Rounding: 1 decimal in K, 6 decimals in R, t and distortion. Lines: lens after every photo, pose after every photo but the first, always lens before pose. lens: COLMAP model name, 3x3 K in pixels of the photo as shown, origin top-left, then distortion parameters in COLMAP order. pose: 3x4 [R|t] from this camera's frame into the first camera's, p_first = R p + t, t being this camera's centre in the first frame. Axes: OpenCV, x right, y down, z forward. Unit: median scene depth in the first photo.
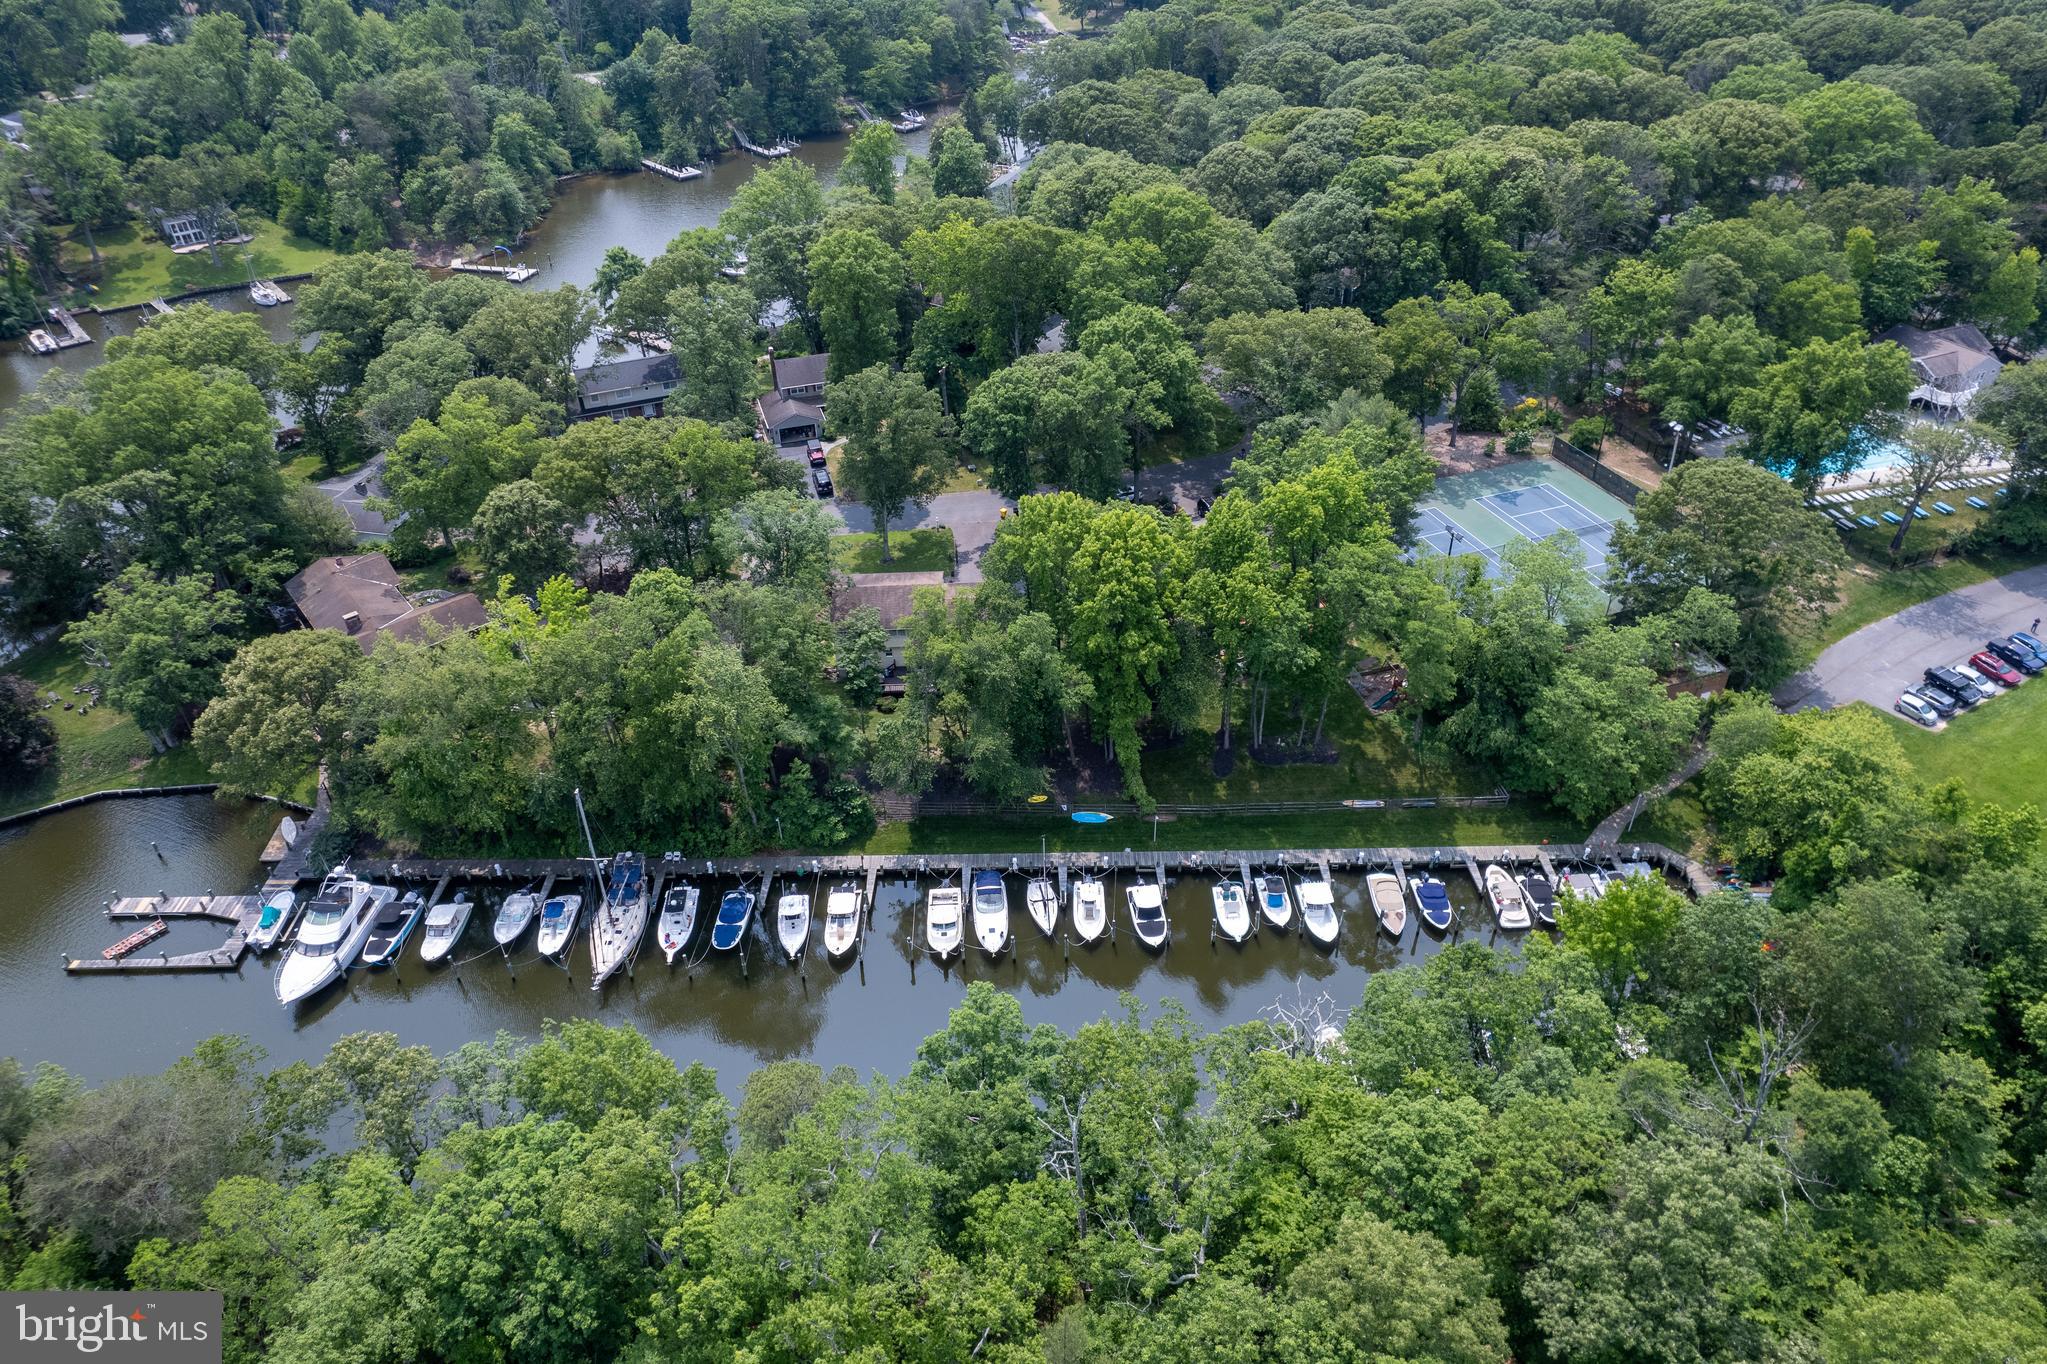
lens RADIAL K [[1314.0, 0, 1023.5], [0, 1314.0, 682.0], [0, 0, 1]] dist [-0.076355, 0.065942]
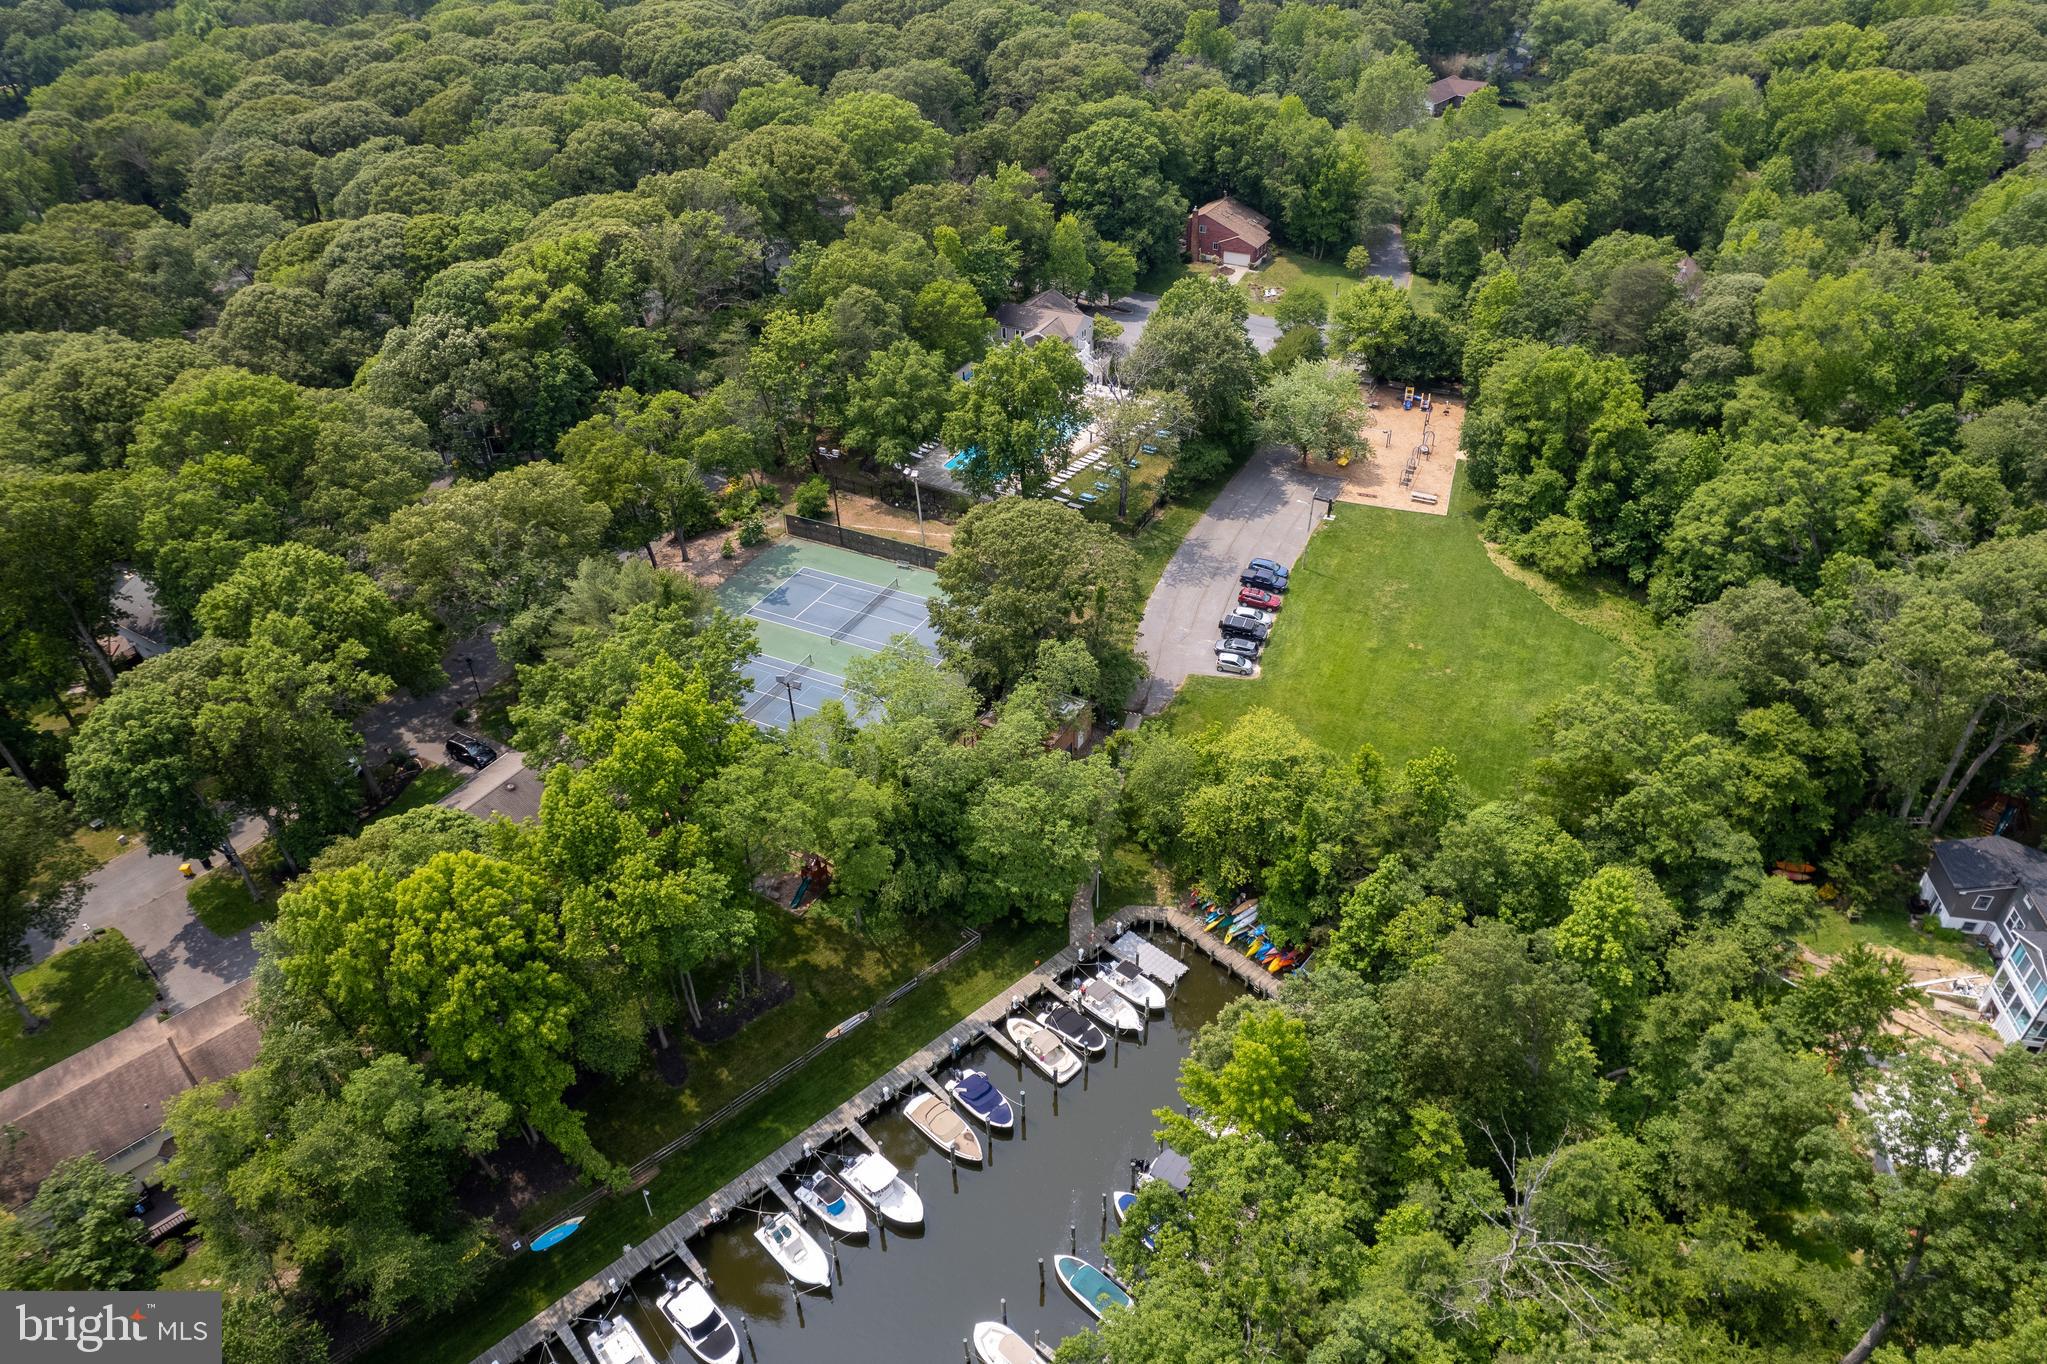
lens RADIAL K [[1314.0, 0, 1023.5], [0, 1314.0, 682.0], [0, 0, 1]] dist [-0.076355, 0.065942]
pose [[0.735493, -0.389376, 0.554469, -0.036361], [0.398552, 0.910442, 0.110686, -0.154098], [-0.547911, 0.139576, 0.824810, 0.208784]]
